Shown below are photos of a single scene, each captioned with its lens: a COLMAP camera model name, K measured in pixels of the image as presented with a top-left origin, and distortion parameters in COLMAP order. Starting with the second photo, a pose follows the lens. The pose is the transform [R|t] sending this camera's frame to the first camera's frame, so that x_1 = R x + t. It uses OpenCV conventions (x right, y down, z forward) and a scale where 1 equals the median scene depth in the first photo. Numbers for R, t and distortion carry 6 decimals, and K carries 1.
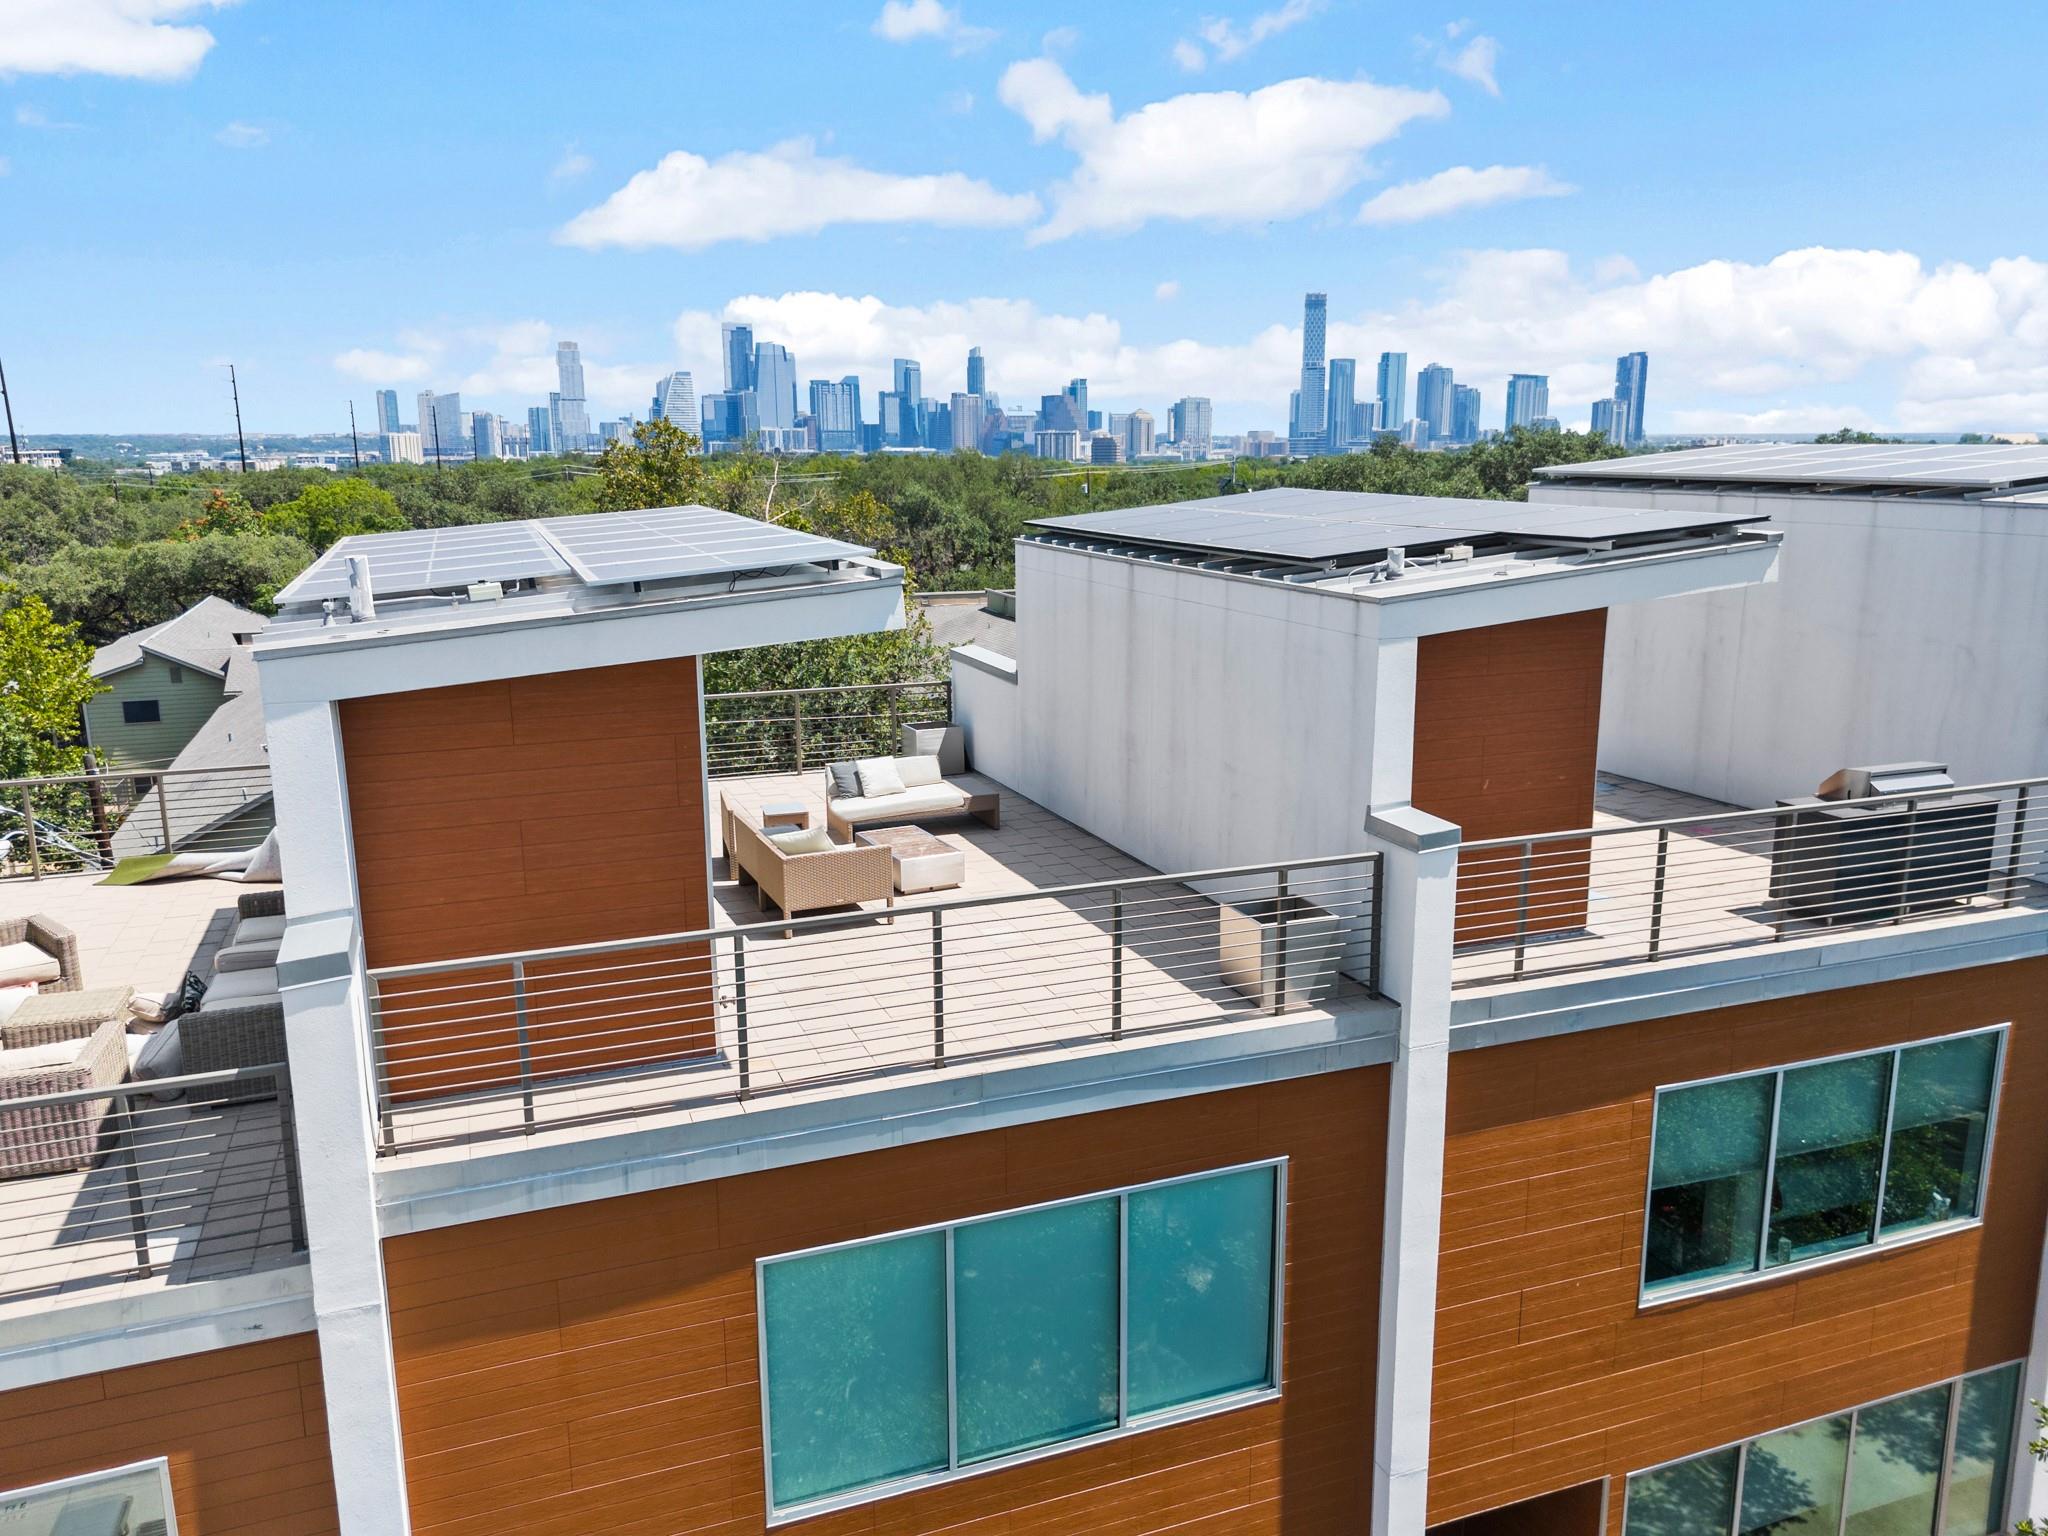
lens RADIAL K [[1560.1, 0, 1022.6], [0, 1560.1, 768.4], [0, 0, 1]] dist [0.000342, -0.007934]
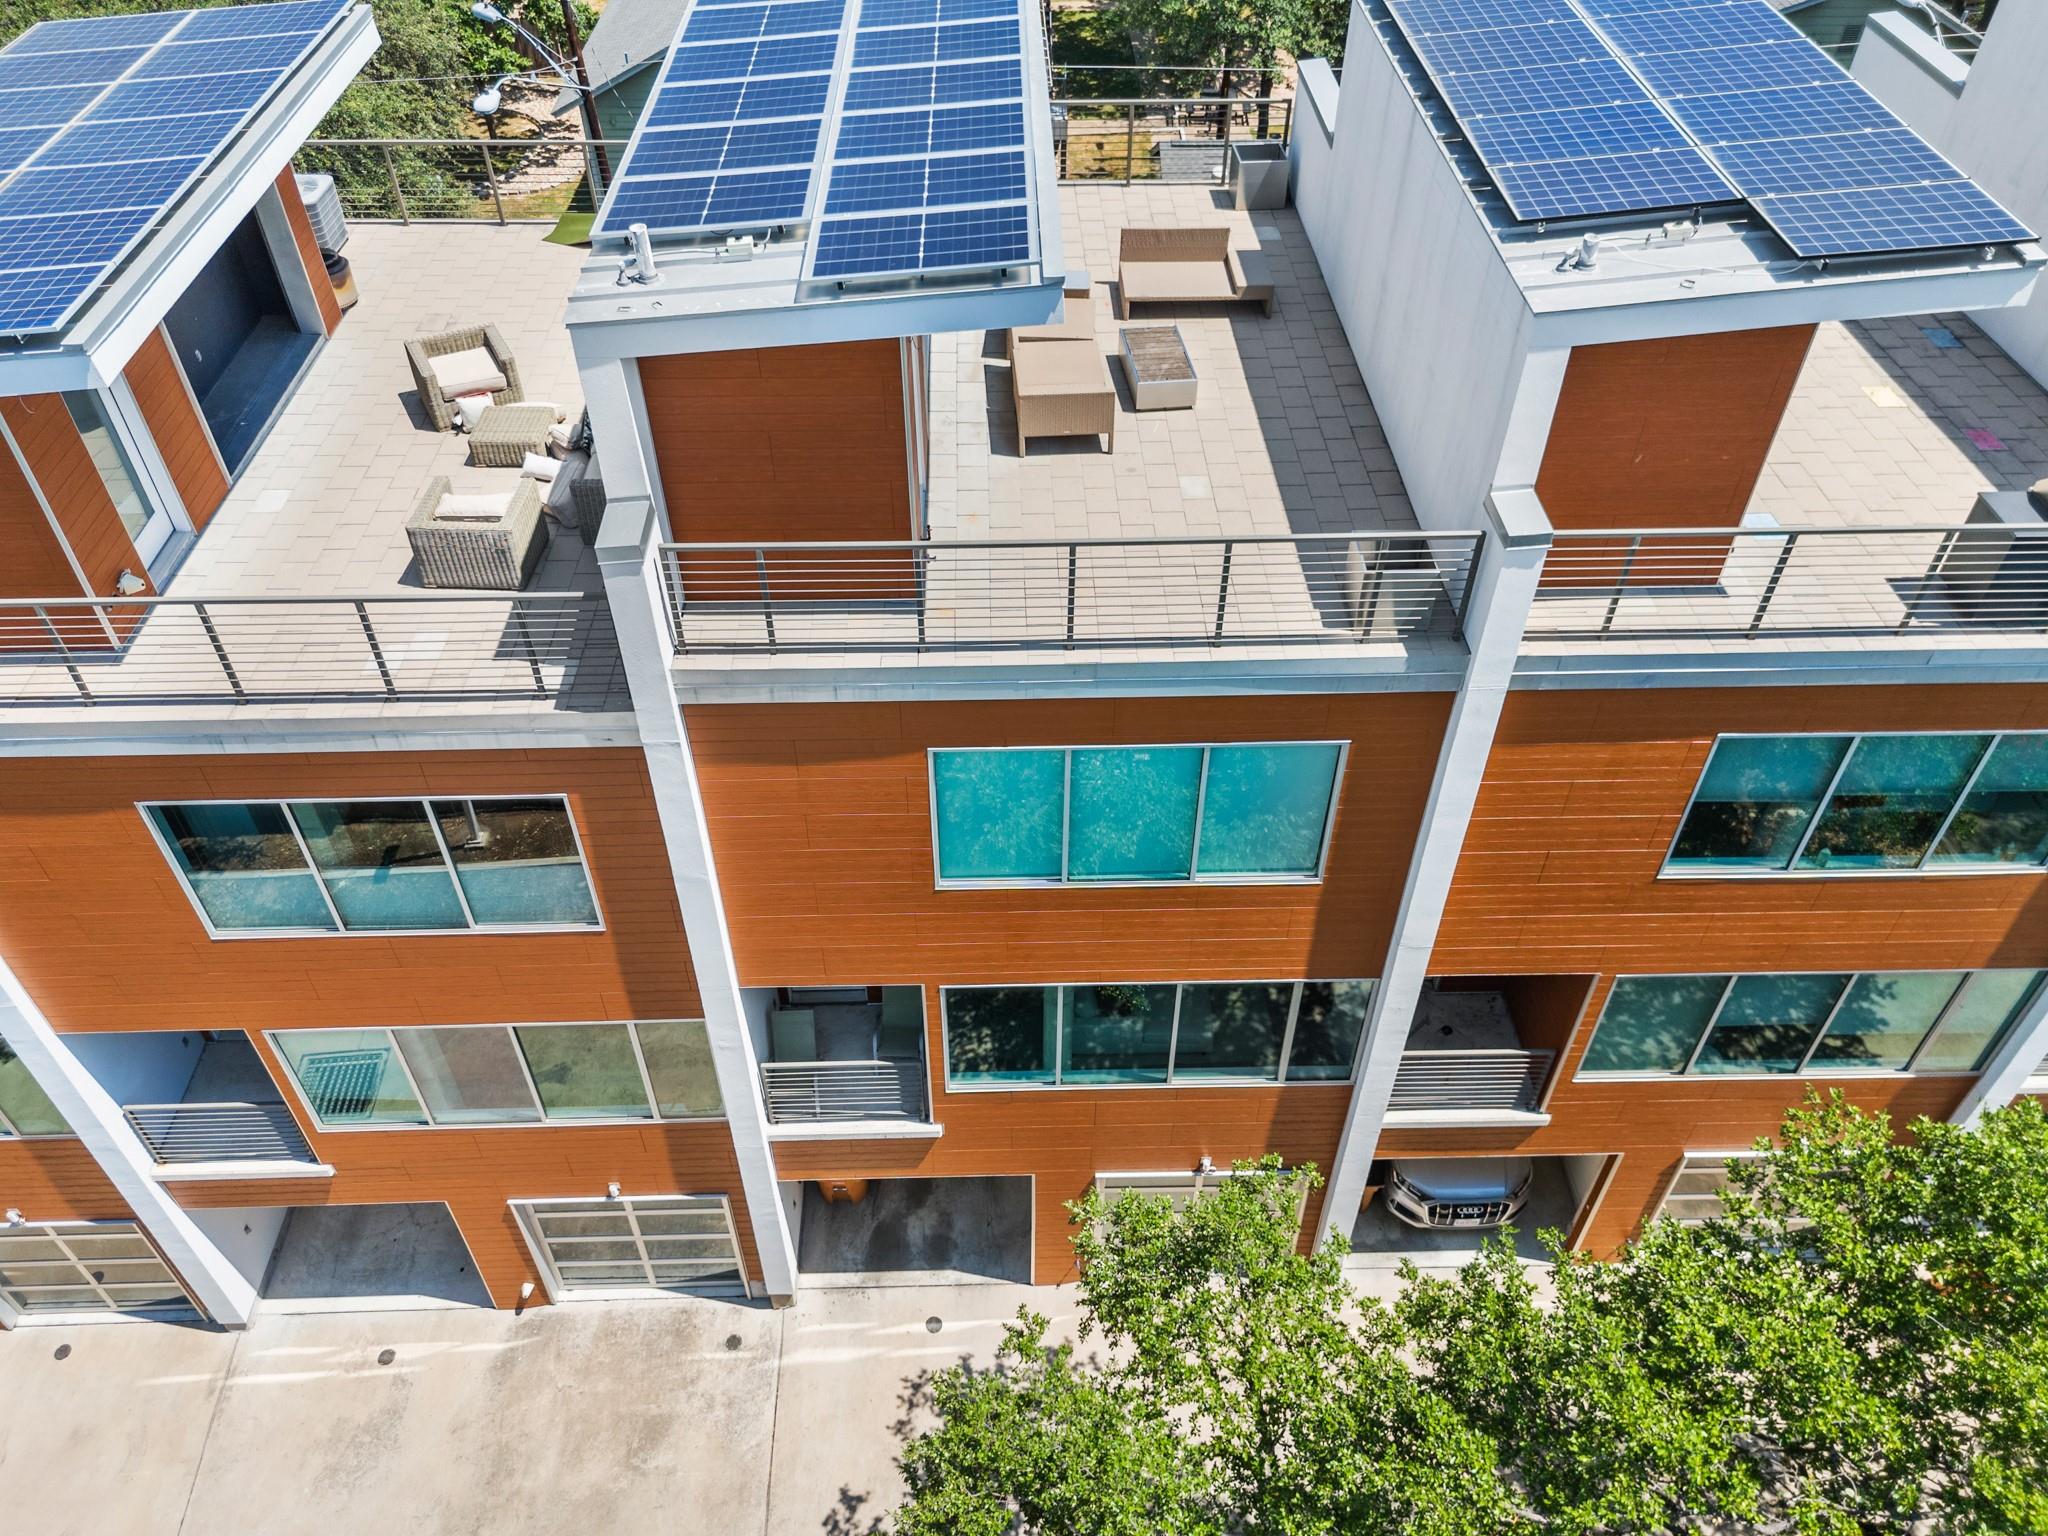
lens RADIAL K [[1560.1, 0, 1026.9], [0, 1560.1, 766.1], [0, 0, 1]] dist [0.000342, -0.007934]
pose [[0.941733, 0.236999, -0.238685, 0.621090], [-0.071861, 0.834986, 0.545559, -1.092586], [0.328596, -0.496618, 0.803365, -0.295489]]
